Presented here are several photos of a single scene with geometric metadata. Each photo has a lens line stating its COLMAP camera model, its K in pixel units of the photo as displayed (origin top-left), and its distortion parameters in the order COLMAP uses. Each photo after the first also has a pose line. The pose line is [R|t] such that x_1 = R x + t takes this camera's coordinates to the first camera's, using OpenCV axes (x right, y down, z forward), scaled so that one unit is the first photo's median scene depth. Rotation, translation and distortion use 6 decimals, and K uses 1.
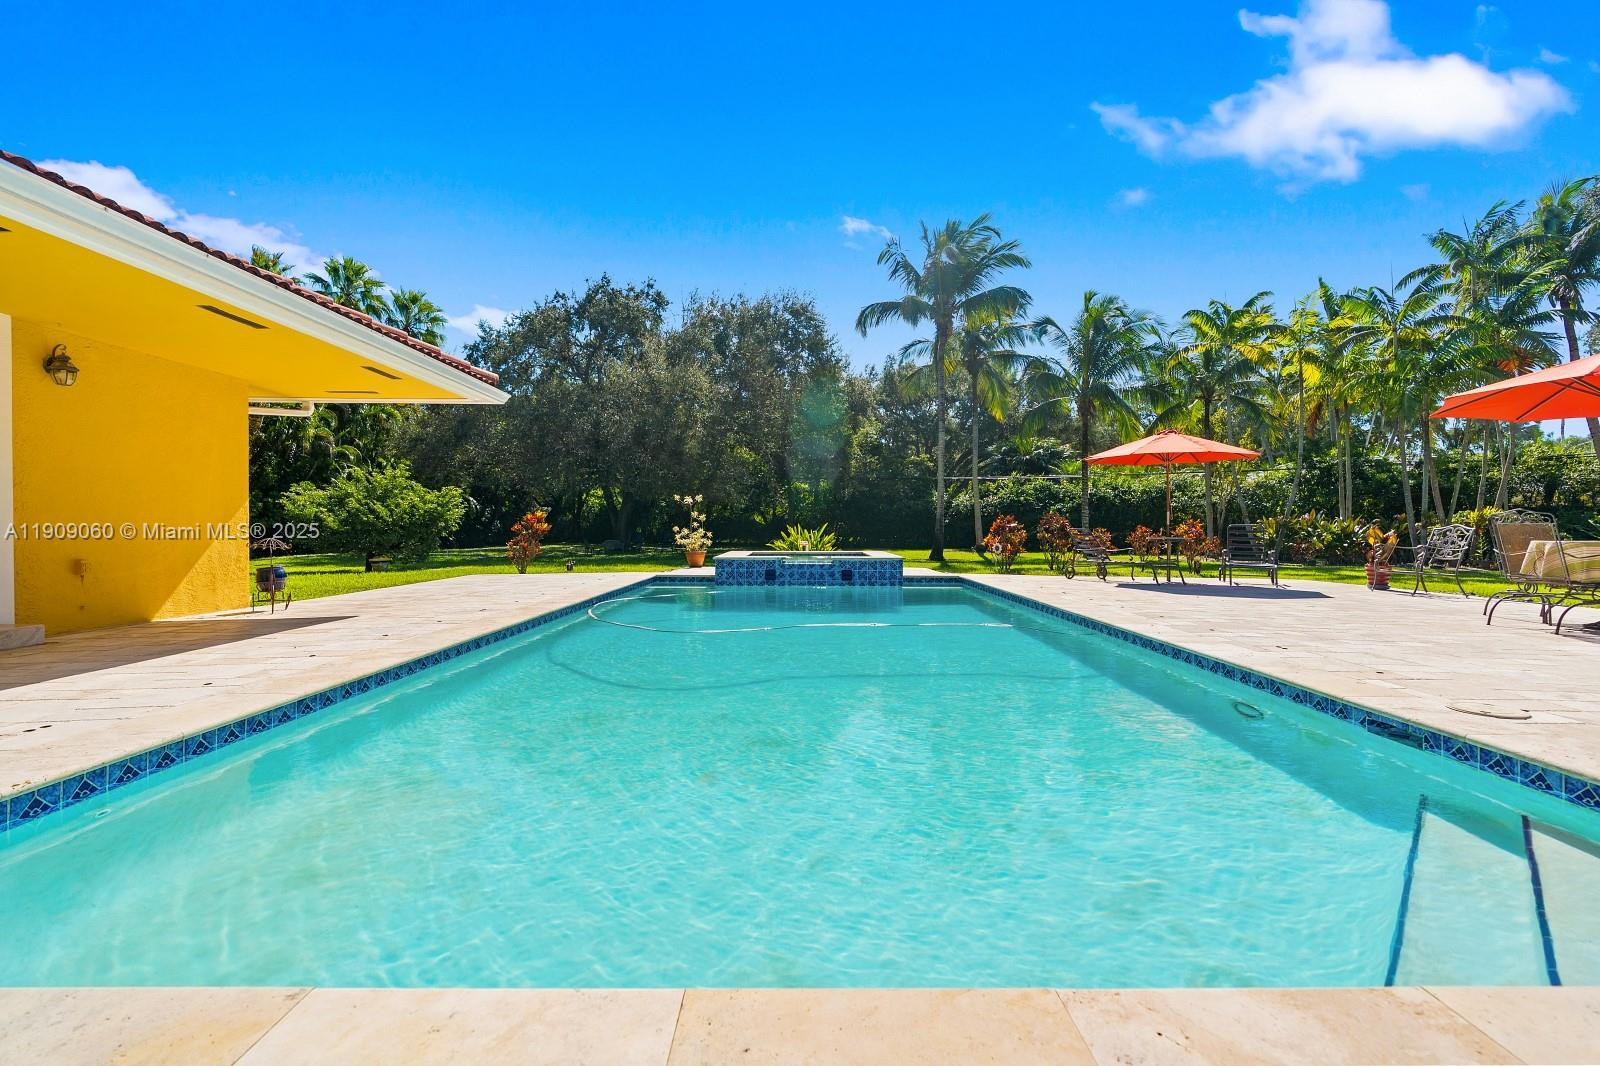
lens RADIAL K [[723.7, 0, 803.7], [0, 723.7, 526.6], [0, 0, 1]] dist [-0.014631, 0.009031]
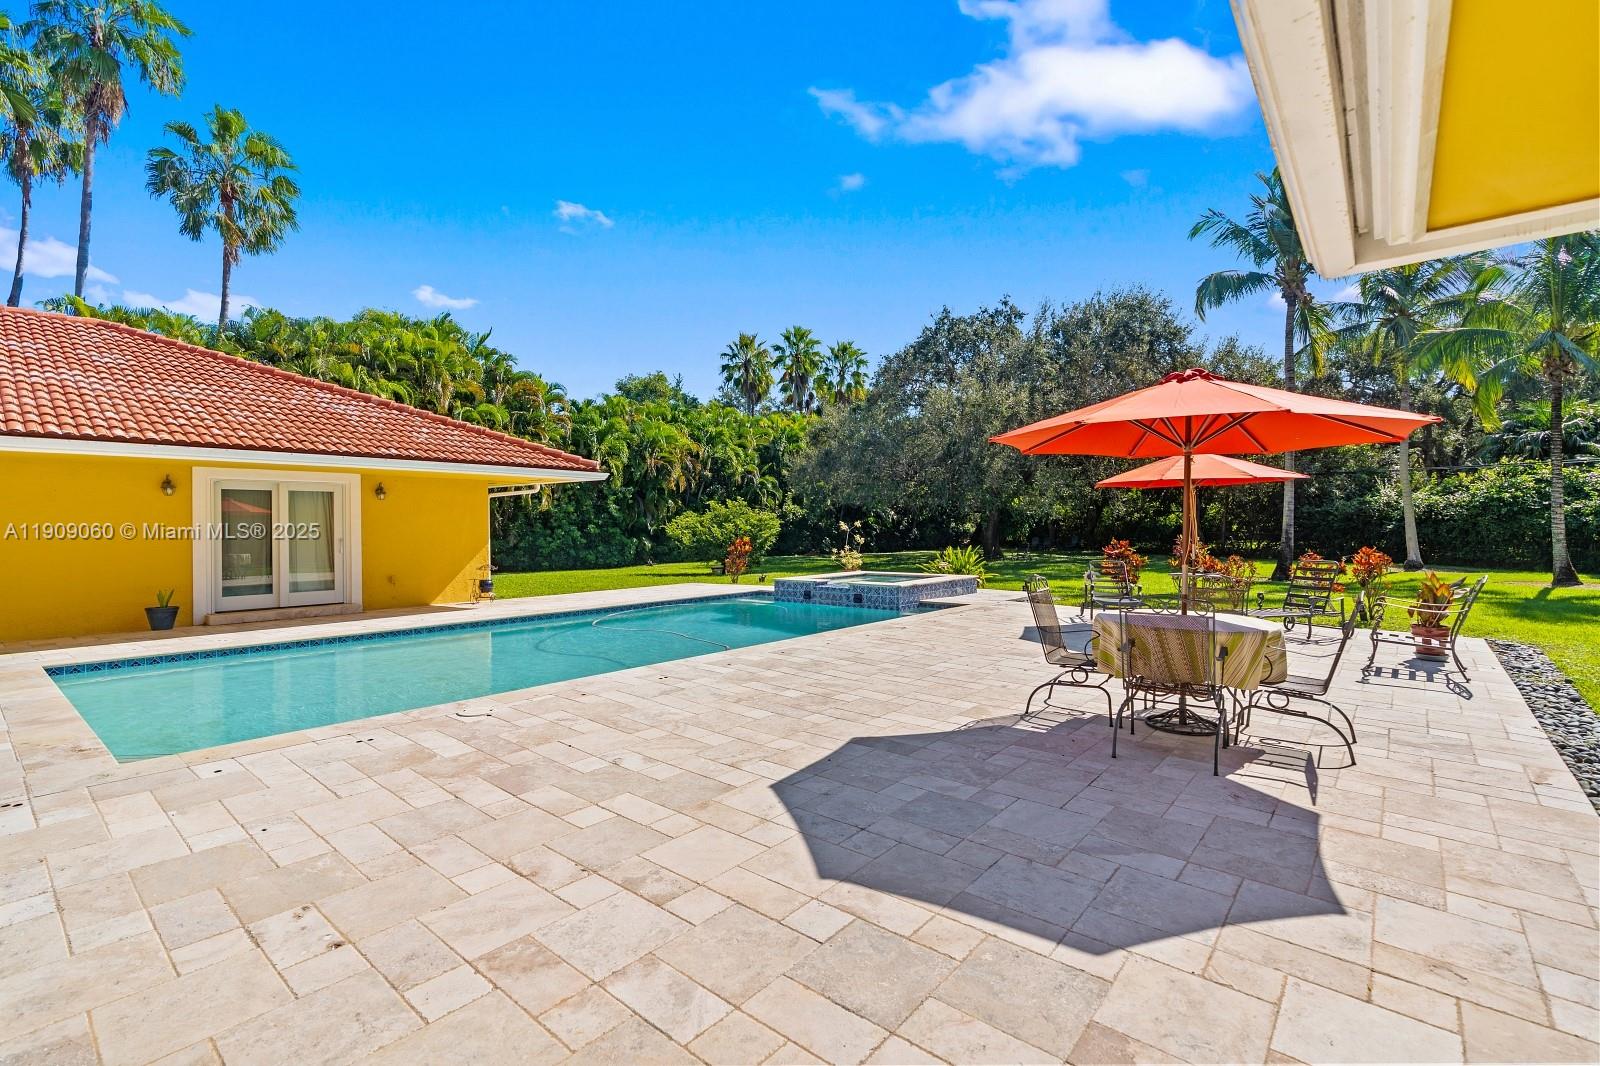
lens RADIAL K [[723.7, 0, 803.7], [0, 723.7, 526.6], [0, 0, 1]] dist [-0.014631, 0.009031]
pose [[0.760730, -0.010383, -0.648985, 0.350715], [0.012408, 0.999922, -0.001452, -0.021952], [0.648950, -0.006948, 0.760800, 0.032388]]
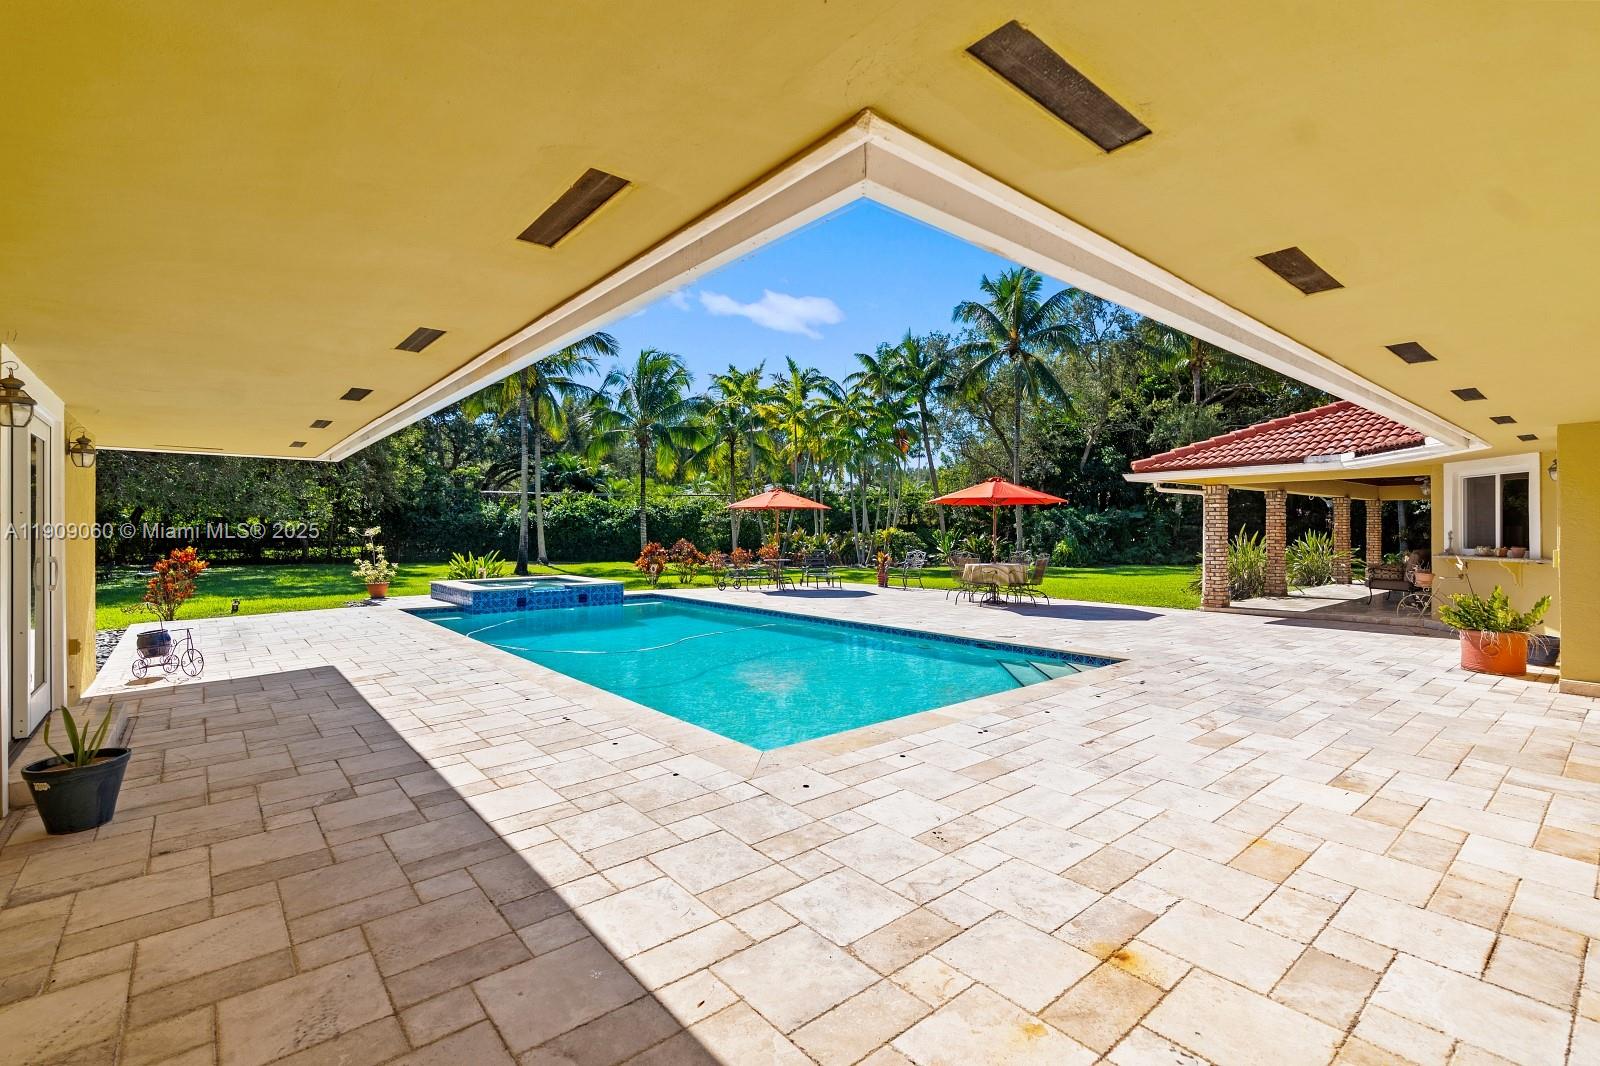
lens RADIAL K [[723.7, 0, 803.7], [0, 723.7, 526.6], [0, 0, 1]] dist [-0.014631, 0.009031]
pose [[0.763096, -0.003181, 0.646278, -0.217309], [0.004012, 0.999992, 0.000184, -0.026657], [-0.646273, 0.002453, 0.763102, -0.099400]]
